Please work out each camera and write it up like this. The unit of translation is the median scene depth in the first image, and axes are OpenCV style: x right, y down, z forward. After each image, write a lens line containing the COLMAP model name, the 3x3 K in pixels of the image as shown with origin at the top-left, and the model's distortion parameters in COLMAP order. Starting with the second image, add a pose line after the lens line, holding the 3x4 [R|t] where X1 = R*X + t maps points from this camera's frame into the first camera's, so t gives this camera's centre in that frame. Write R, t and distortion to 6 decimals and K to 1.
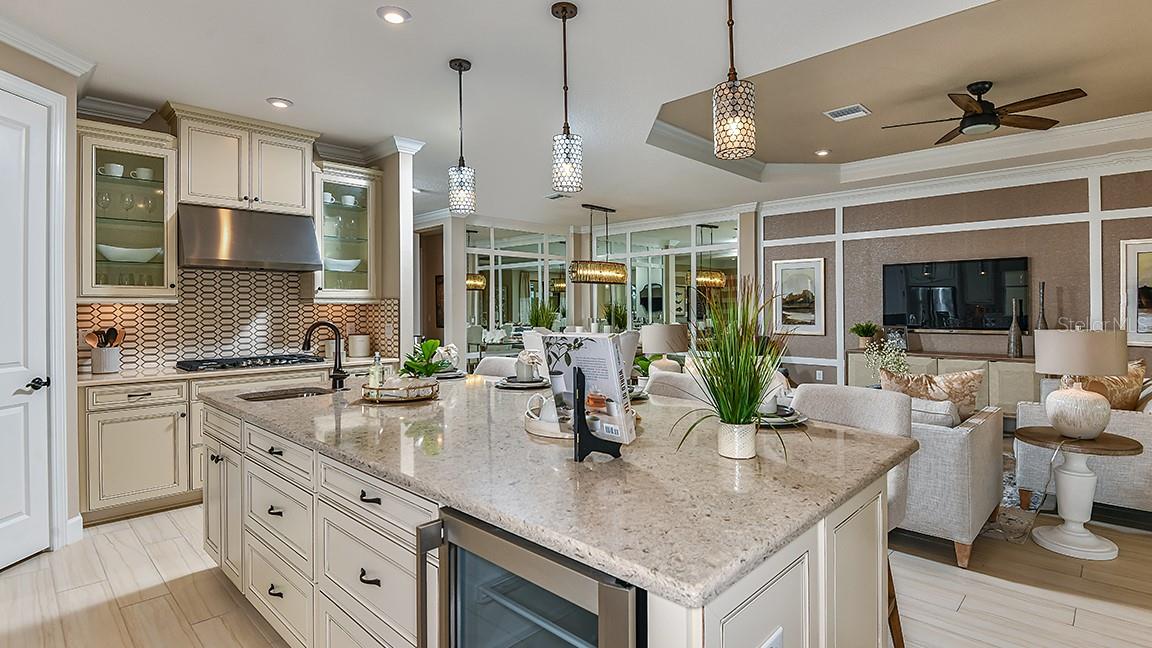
lens RADIAL K [[570.6, 0, 603.0], [0, 570.6, 305.7], [0, 0, 1]] dist [0.012714, -0.013900]
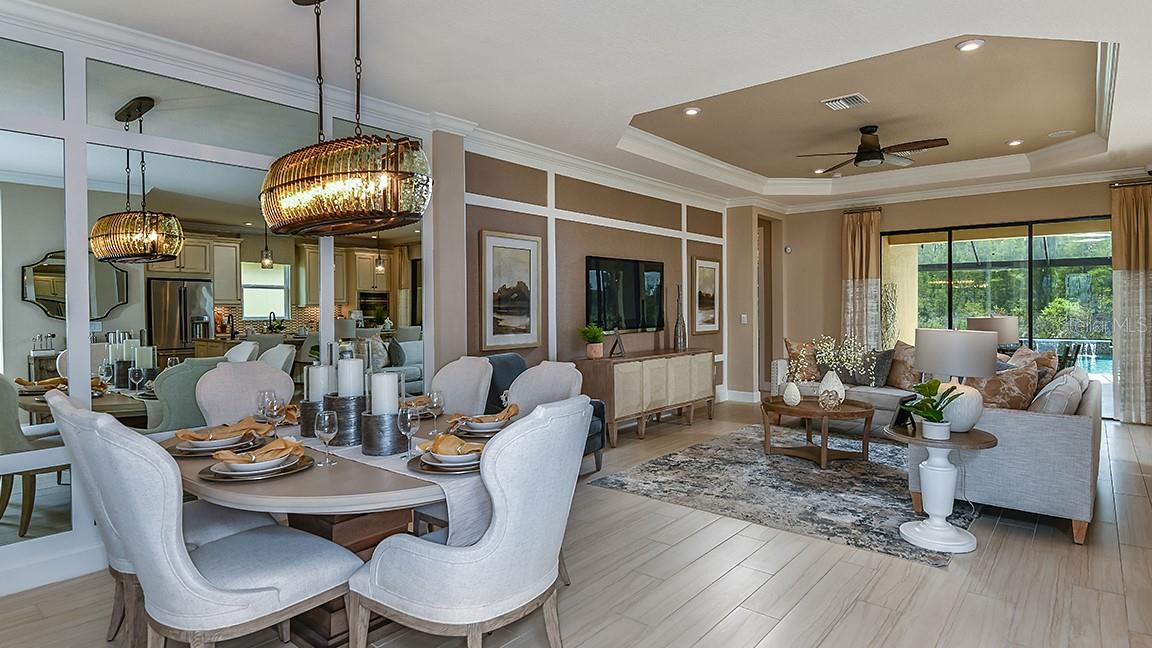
lens RADIAL K [[616.8, 0, 570.1], [0, 616.8, 312.5], [0, 0, 1]] dist [0.012027, 0.000081]
pose [[-0.053372, -0.003321, 0.998569, -0.374359], [0.005507, 0.999978, 0.003620, 0.006840], [-0.998560, 0.005692, -0.053353, 0.987503]]
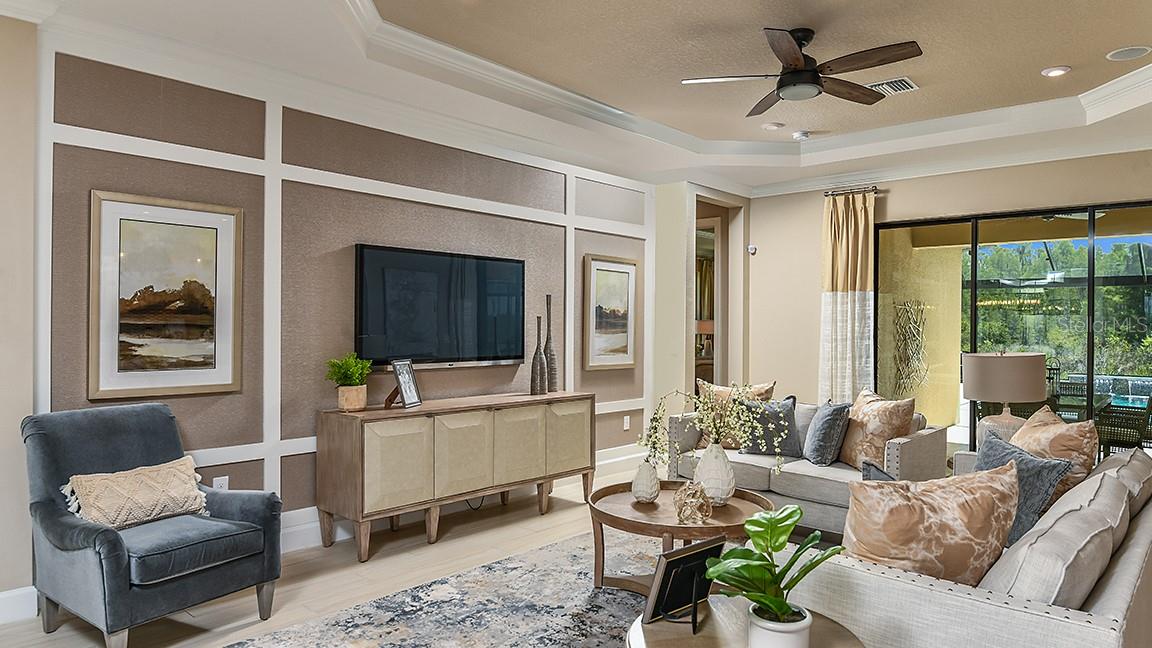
lens RADIAL K [[708.4, 0, 581.9], [0, 708.4, 324.1], [0, 0, 1]] dist [0.003416, 0.000196]
pose [[-0.023178, 0.008834, 0.999692, -0.144489], [-0.009380, 0.999915, -0.009053, 0.004495], [-0.999687, -0.009587, -0.023093, 0.745356]]
